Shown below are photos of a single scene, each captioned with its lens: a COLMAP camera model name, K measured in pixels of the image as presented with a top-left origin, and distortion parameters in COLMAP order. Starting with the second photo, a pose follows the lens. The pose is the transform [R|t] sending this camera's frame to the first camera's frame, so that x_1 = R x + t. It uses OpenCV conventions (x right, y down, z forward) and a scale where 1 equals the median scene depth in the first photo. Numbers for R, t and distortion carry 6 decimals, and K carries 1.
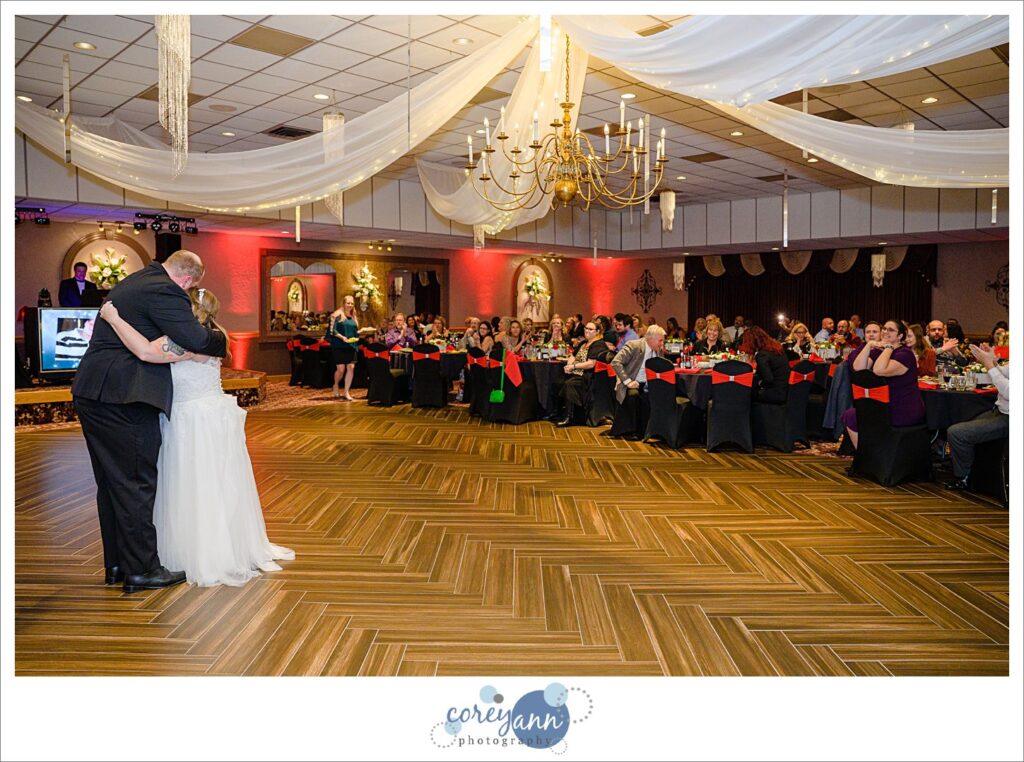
lens RADIAL K [[790.9, 0, 513.9], [0, 790.9, 374.7], [0, 0, 1]] dist [-0.067925, 0.004715]
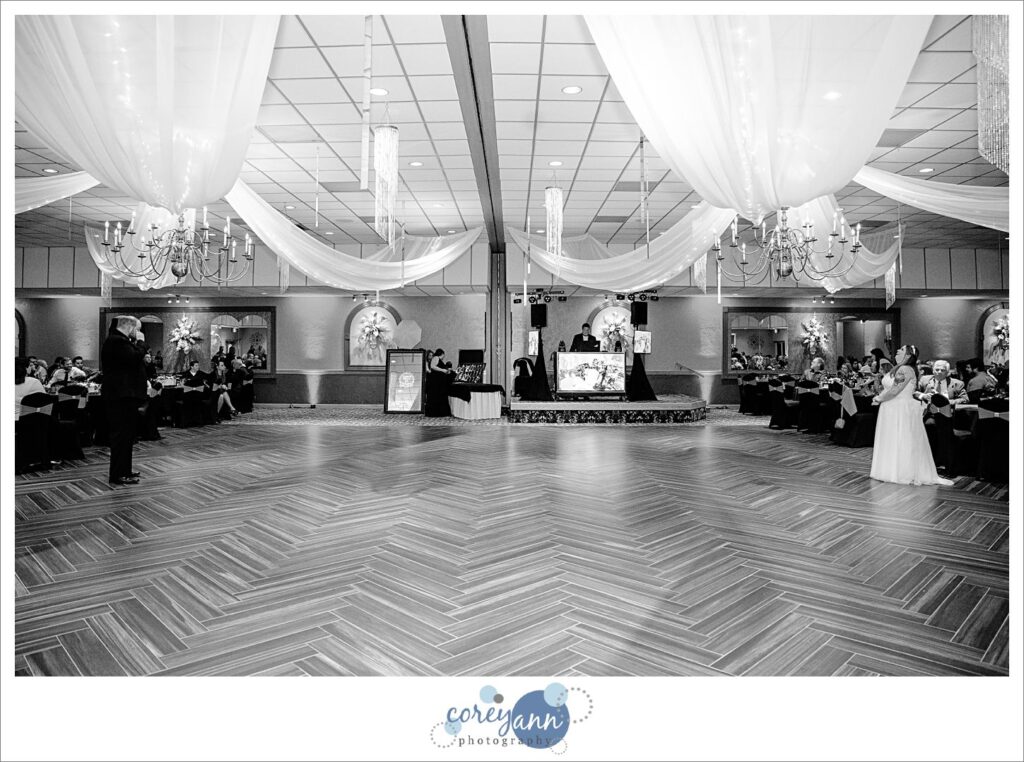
lens RADIAL K [[713.1, 0, 512.0], [0, 713.1, 378.9], [0, 0, 1]] dist [0.002958, -0.000011]
pose [[0.720333, 0.021258, -0.693302, 0.283271], [-0.054674, 0.998160, -0.026200, 0.011184], [0.691470, 0.056778, 0.720171, -0.111963]]
